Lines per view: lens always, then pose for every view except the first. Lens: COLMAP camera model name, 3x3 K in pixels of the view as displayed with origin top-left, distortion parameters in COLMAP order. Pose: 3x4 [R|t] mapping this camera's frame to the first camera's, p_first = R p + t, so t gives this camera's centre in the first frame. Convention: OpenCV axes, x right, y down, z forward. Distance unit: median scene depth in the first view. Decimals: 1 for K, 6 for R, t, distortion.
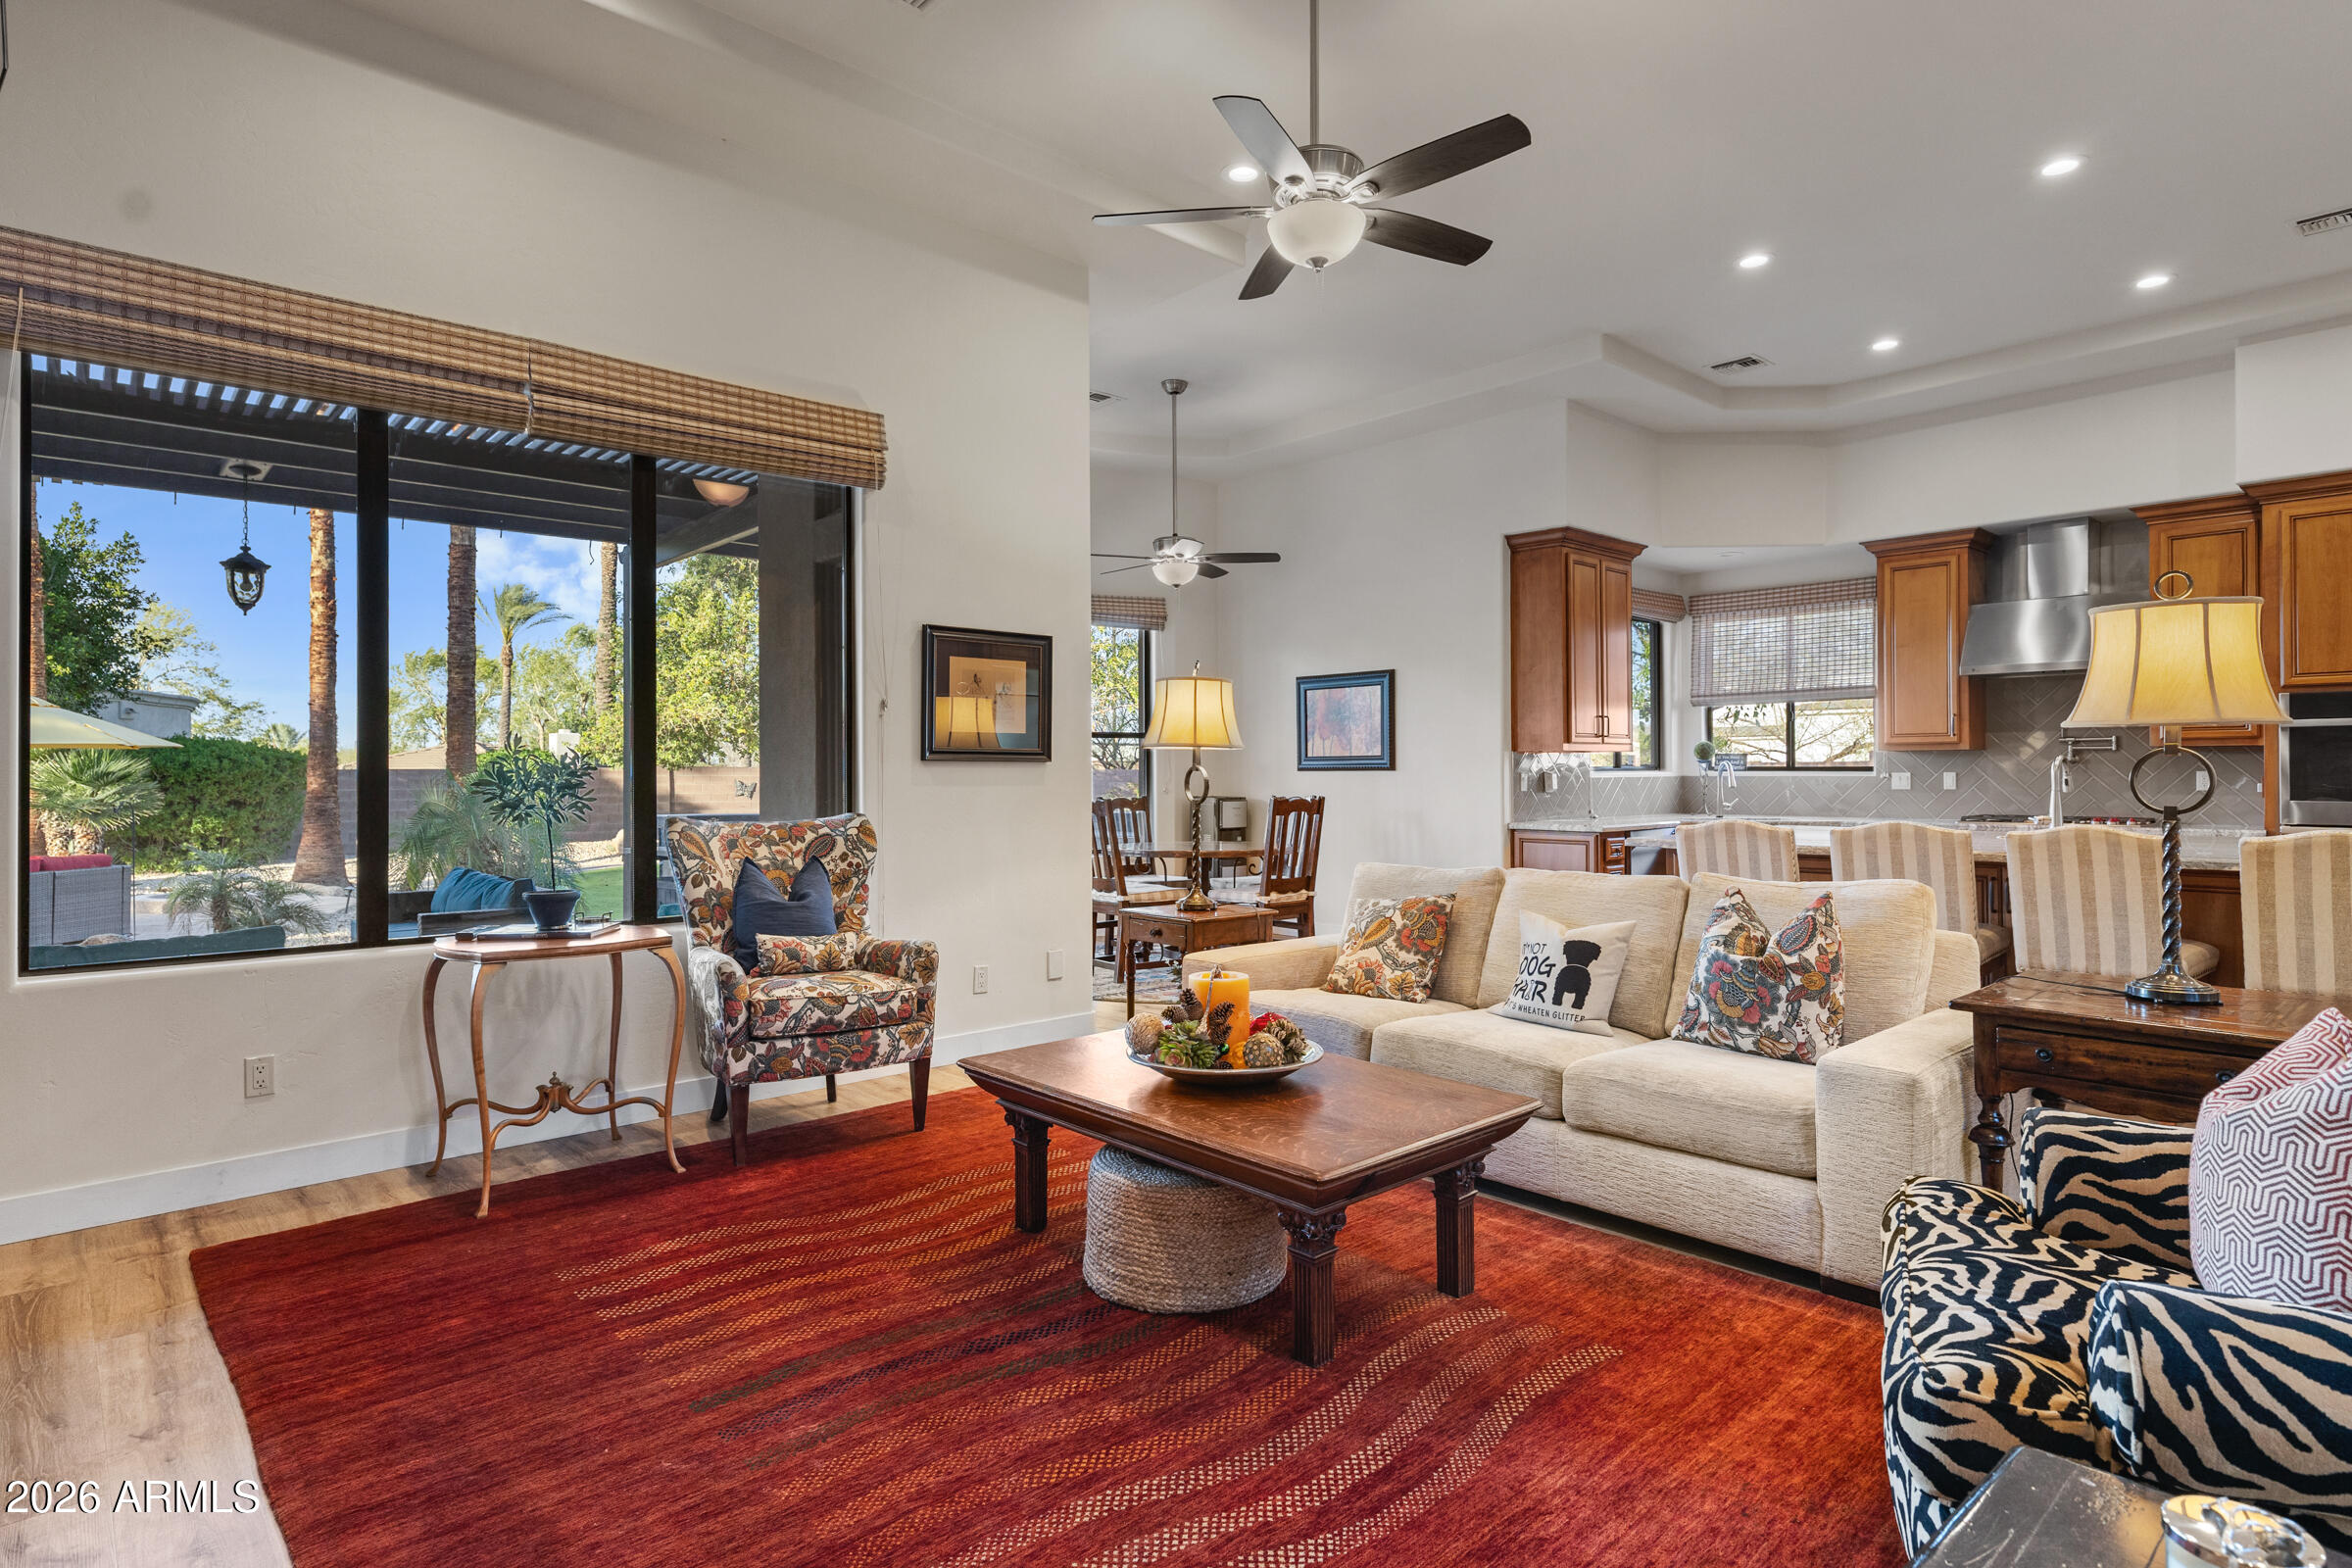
lens RADIAL K [[1214.5, 0, 1176.0], [0, 1214.5, 773.3], [0, 0, 1]] dist [0.014176, -0.000215]
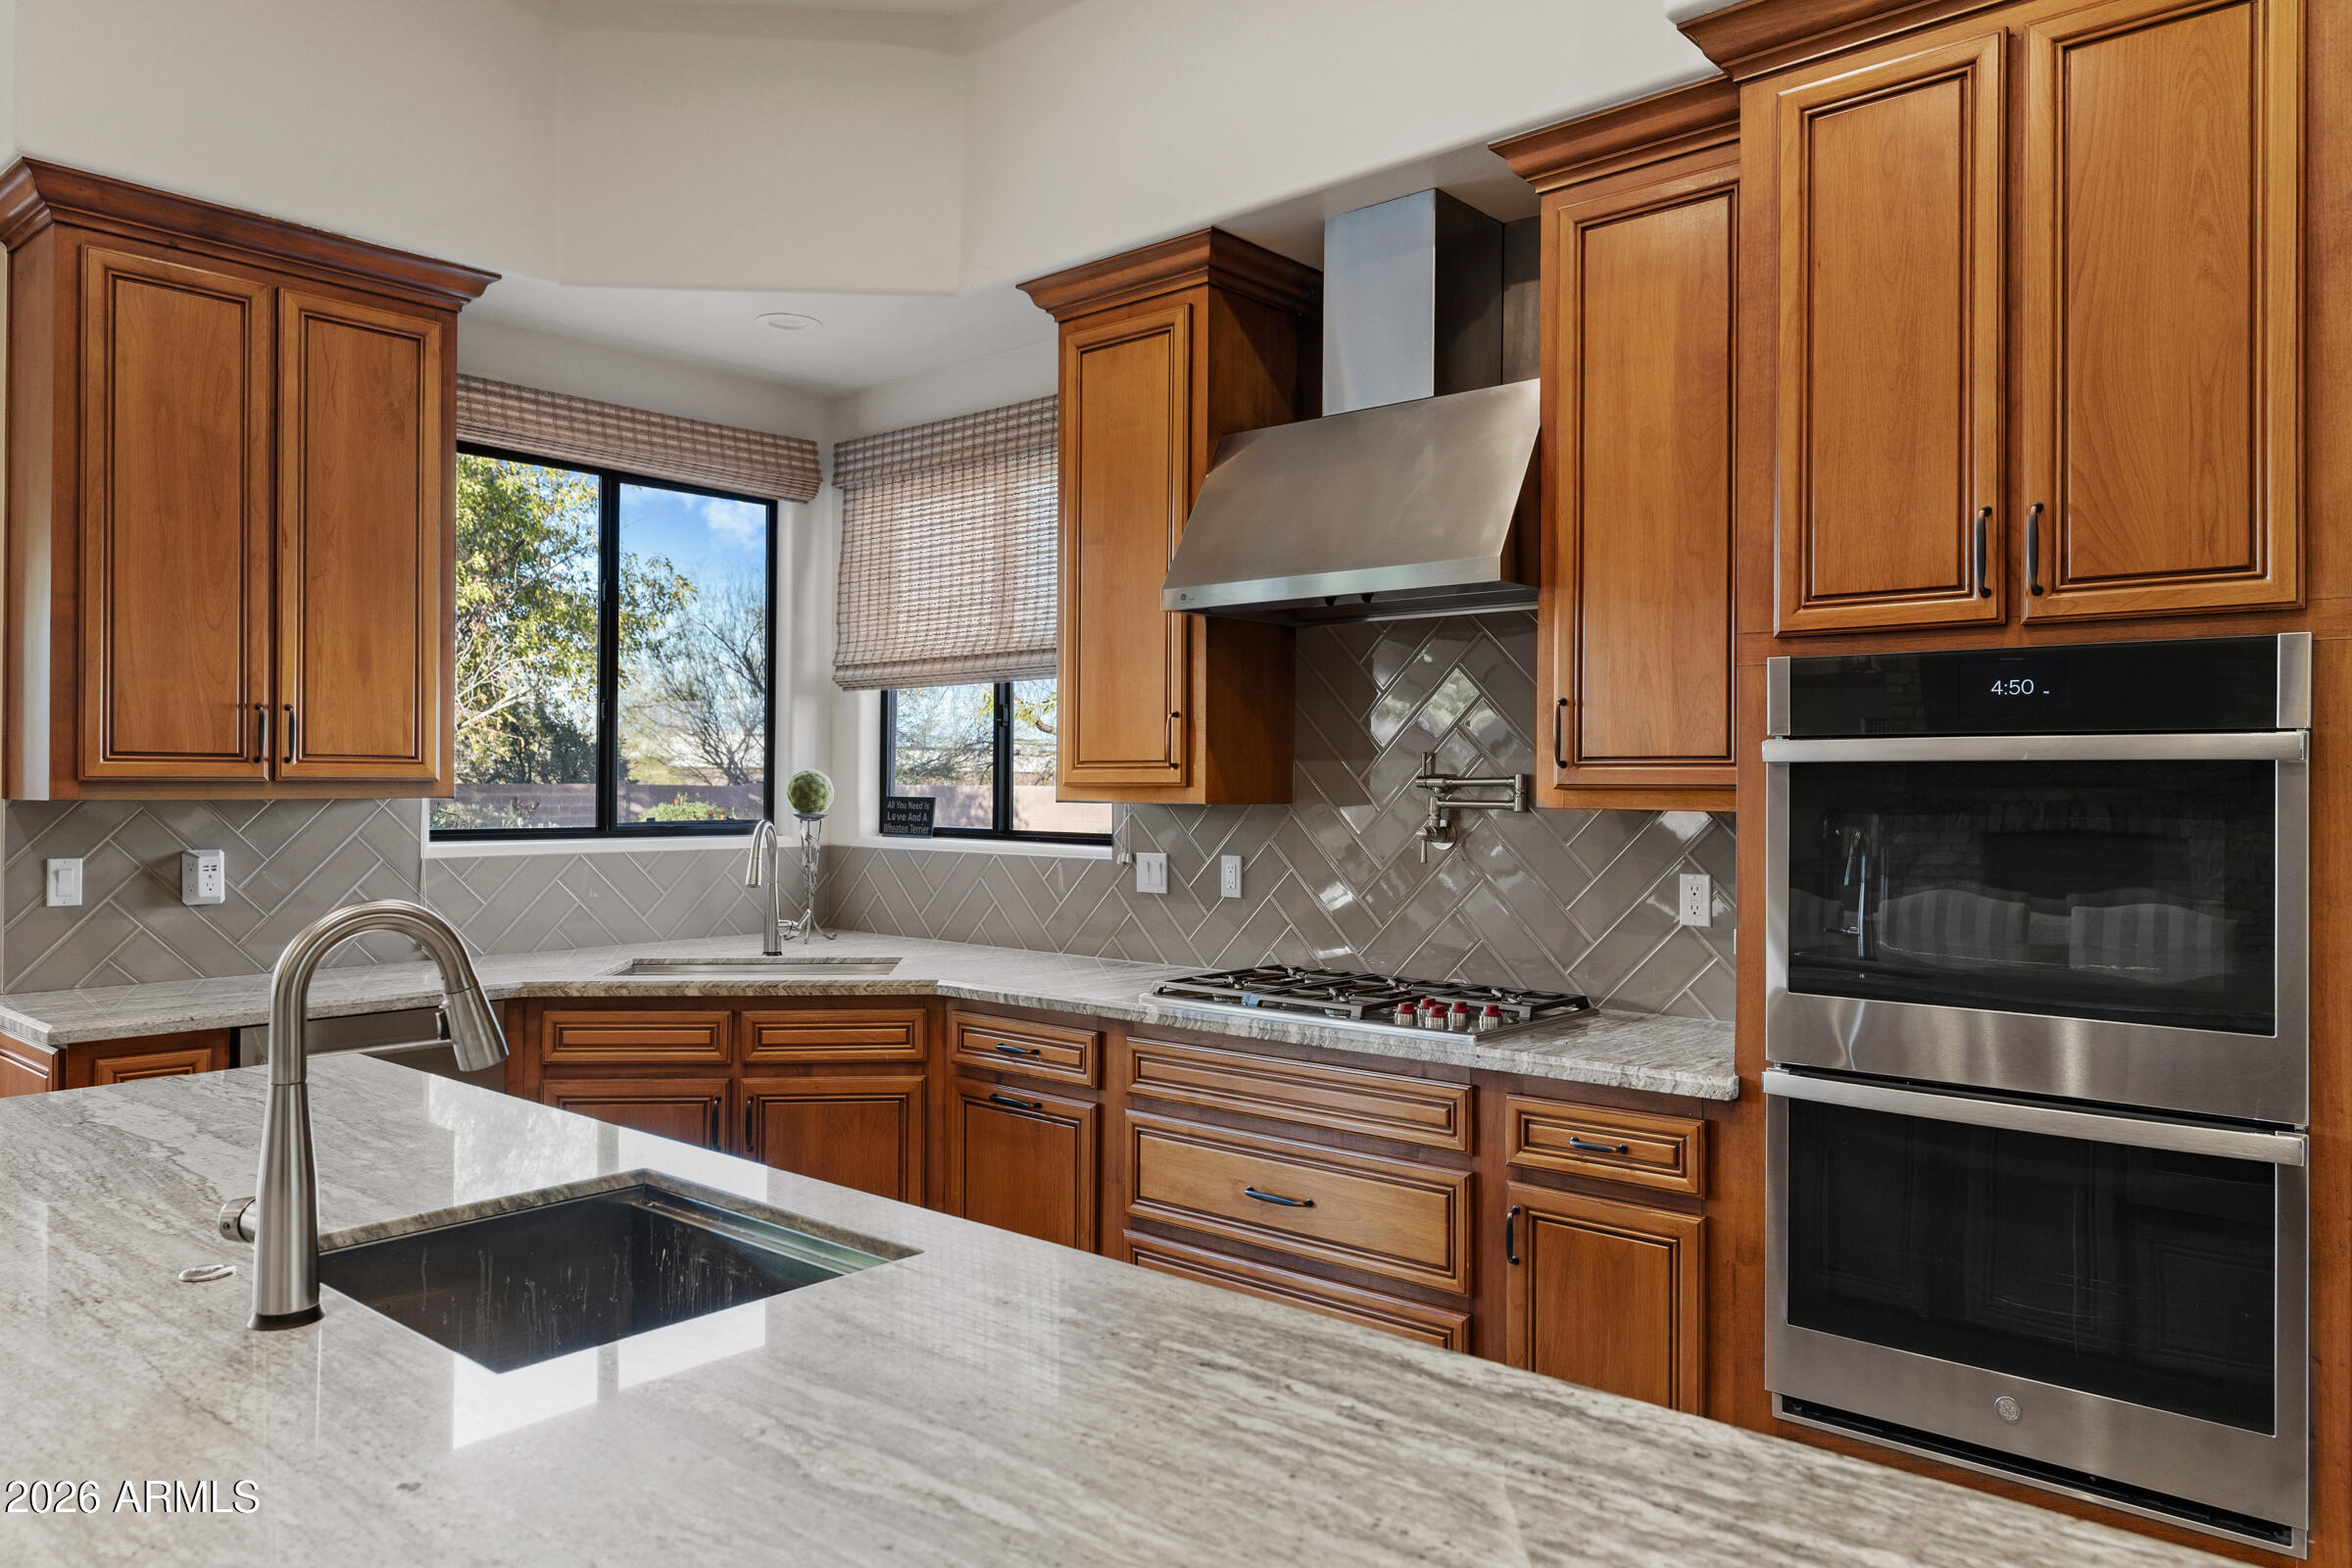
lens RADIAL K [[1542.5, 0, 1169.6], [0, 1542.5, 788.6], [0, 0, 1]] dist [-0.001462, 0.002241]
pose [[0.993511, 0.004595, 0.113646, 1.071966], [-0.005120, 0.999978, 0.004328, -0.048834], [-0.113623, -0.004882, 0.993512, 0.946744]]
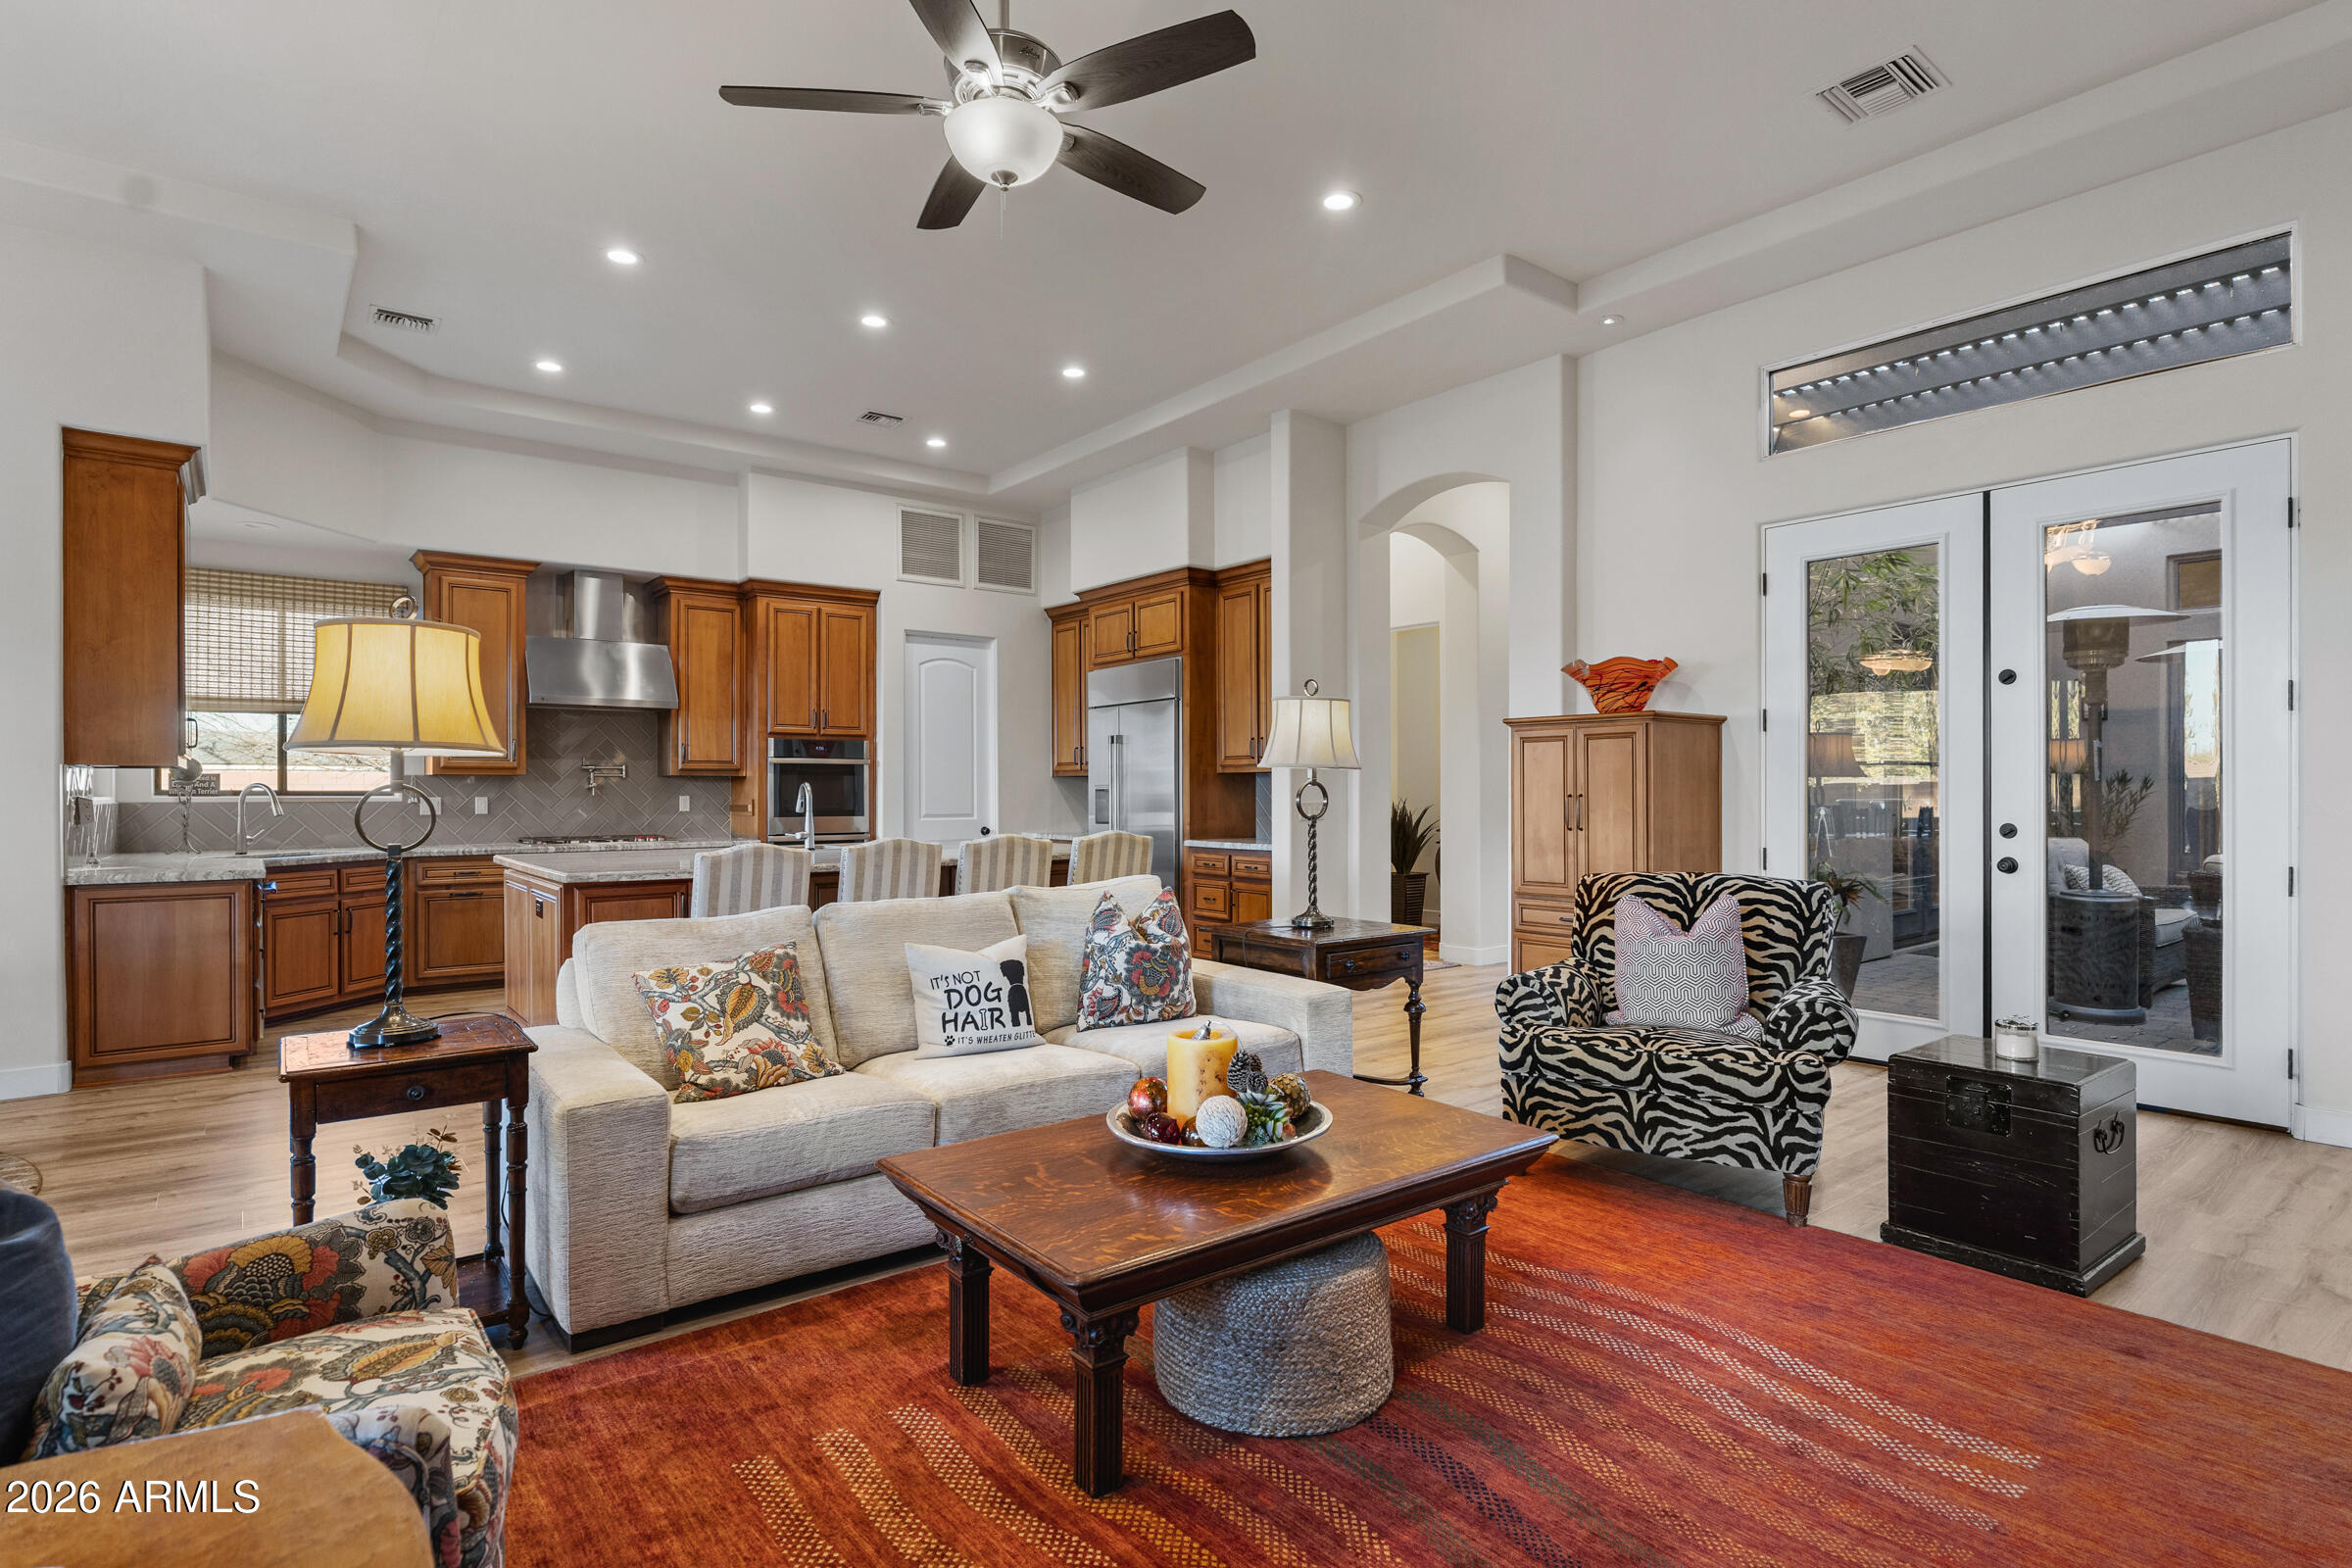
lens RADIAL K [[1214.5, 0, 1160.6], [0, 1214.5, 788.6], [0, 0, 1]] dist [0.014176, -0.000215]
pose [[0.084117, 0.005340, 0.996442, -0.605915], [0.002283, 0.999982, -0.005552, -0.001092], [-0.996453, 0.002742, 0.084103, 0.703389]]
